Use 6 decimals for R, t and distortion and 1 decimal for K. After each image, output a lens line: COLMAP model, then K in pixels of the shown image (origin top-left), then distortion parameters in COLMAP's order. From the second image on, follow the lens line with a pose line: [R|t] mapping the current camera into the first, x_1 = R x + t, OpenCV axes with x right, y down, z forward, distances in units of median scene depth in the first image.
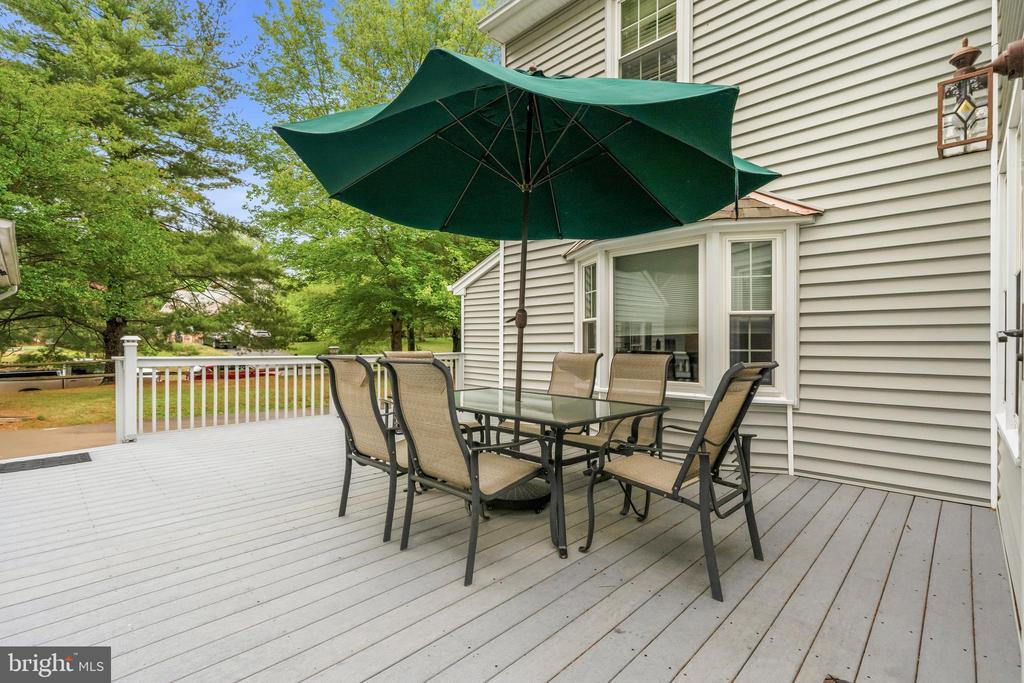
lens RADIAL K [[470.7, 0, 512.0], [0, 470.7, 341.5], [0, 0, 1]] dist [0.000567, 0.000118]
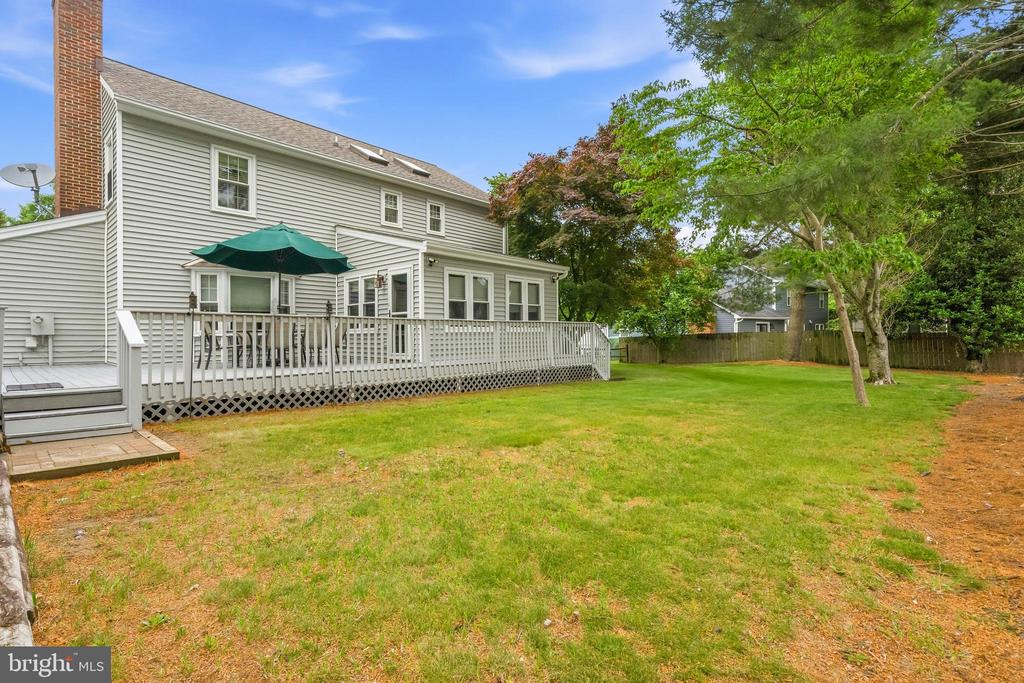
lens RADIAL K [[473.1, 0, 512.0], [0, 473.1, 331.5], [0, 0, 1]] dist [0.001438, 0.000217]
pose [[-0.024568, 0.001478, 0.999697, -2.968808], [0.001790, 0.999997, -0.001435, 0.131699], [-0.999697, 0.001755, -0.024570, -0.401451]]
